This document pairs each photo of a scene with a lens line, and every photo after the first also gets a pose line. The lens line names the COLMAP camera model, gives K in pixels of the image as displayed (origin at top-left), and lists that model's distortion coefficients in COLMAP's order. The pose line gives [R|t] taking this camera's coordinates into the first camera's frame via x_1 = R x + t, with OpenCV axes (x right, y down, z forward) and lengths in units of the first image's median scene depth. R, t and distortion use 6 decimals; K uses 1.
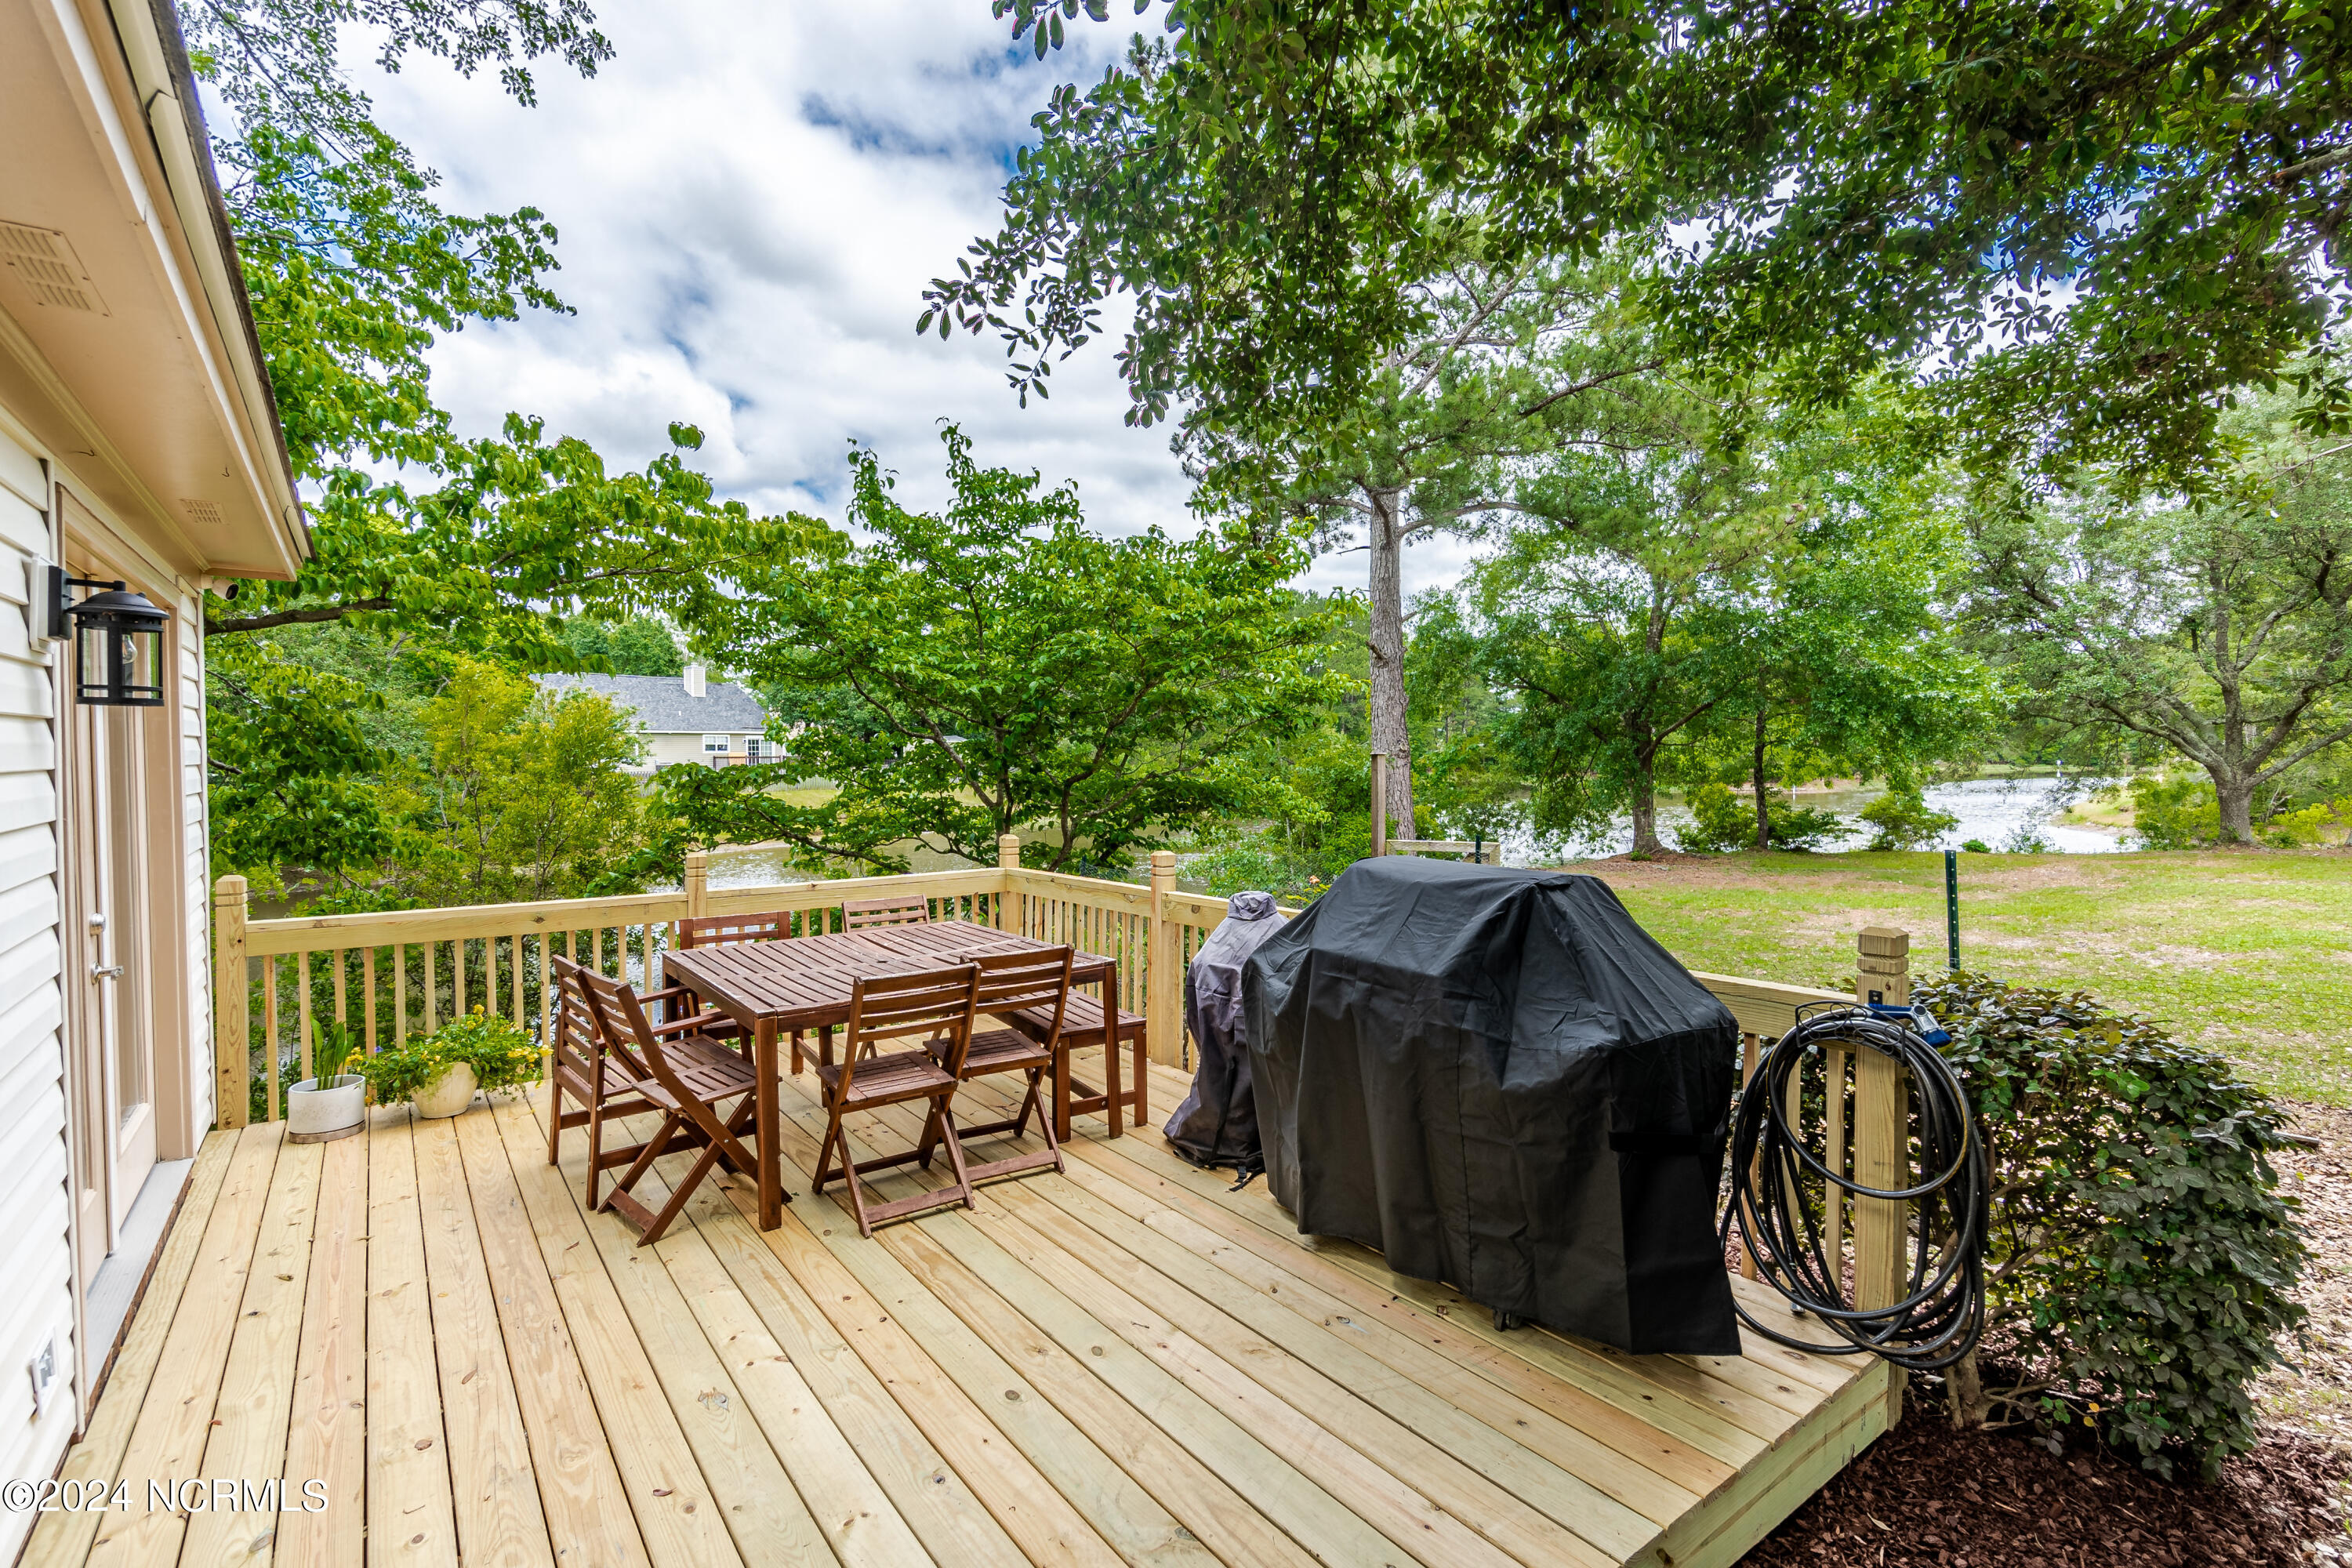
lens RADIAL K [[1153.2, 0, 1178.5], [0, 1153.2, 772.9], [0, 0, 1]] dist [-0.001977, -0.000716]
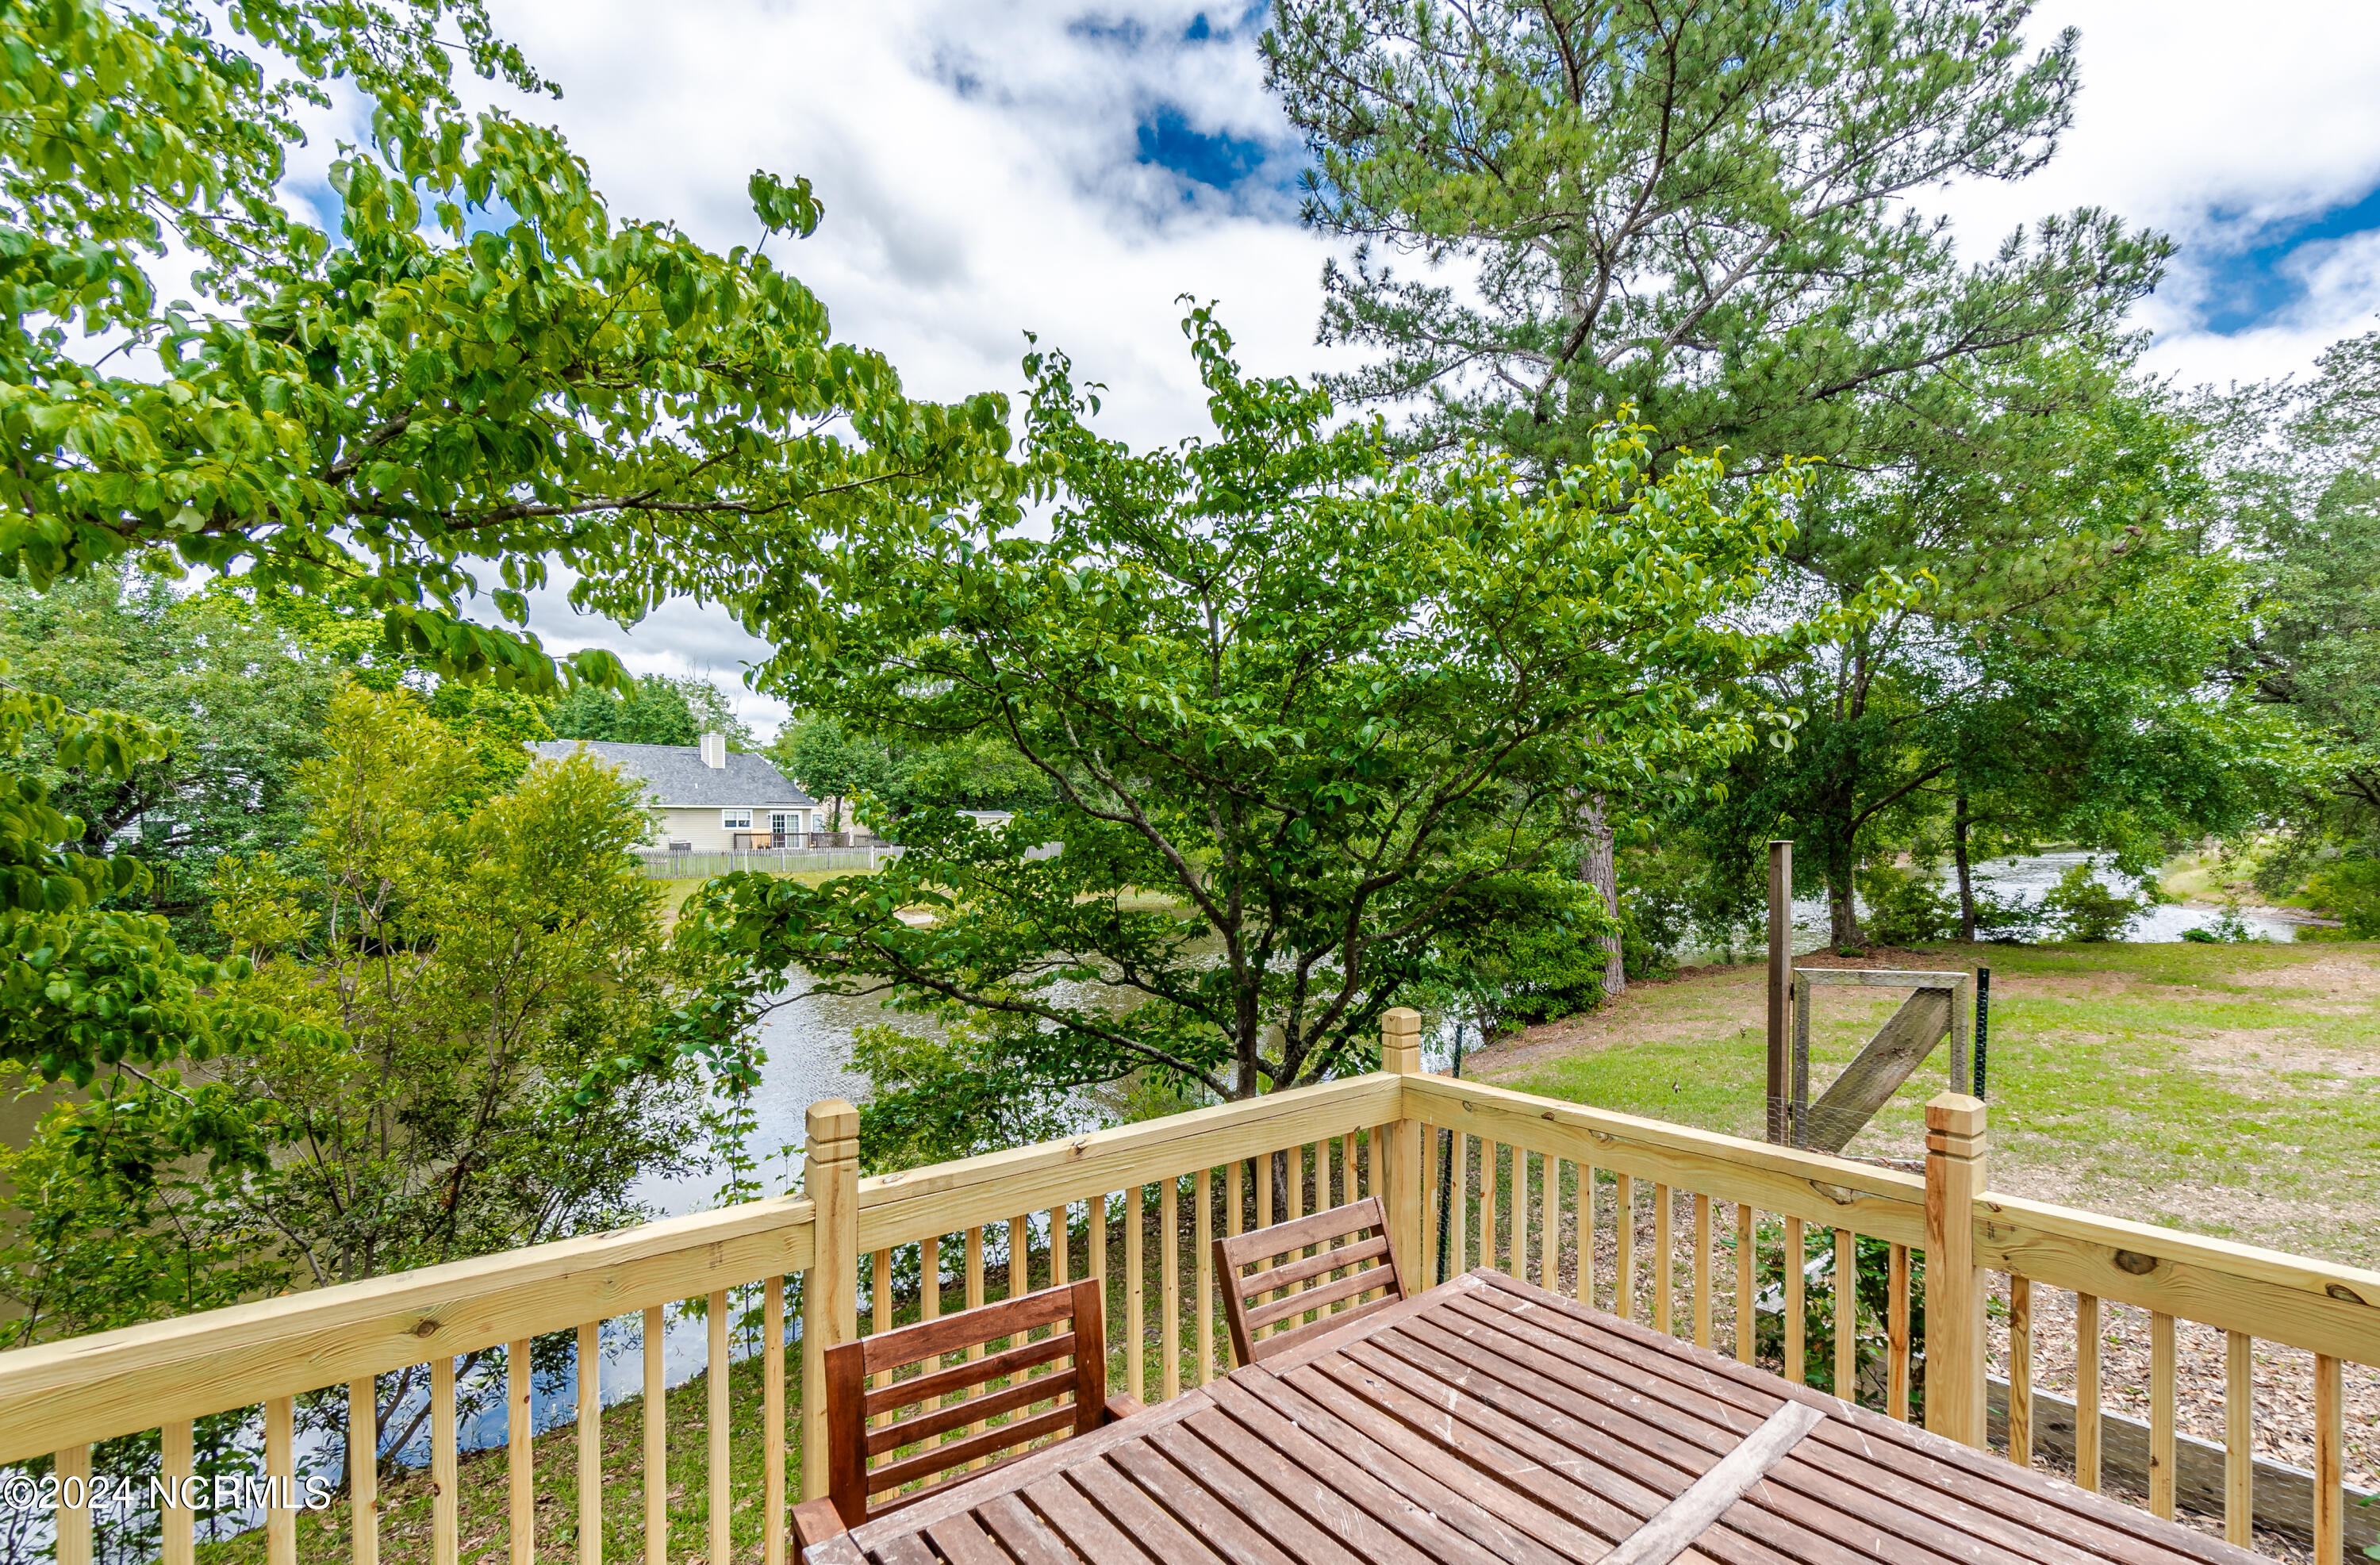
lens RADIAL K [[1031.6, 0, 1194.8], [0, 1031.6, 827.4], [0, 0, 1]] dist [0.000506, 0.000128]
pose [[0.998618, -0.002493, 0.052505, -0.224753], [0.003149, 0.999918, -0.012401, -0.020686], [-0.052470, 0.012549, 0.998544, 0.452611]]
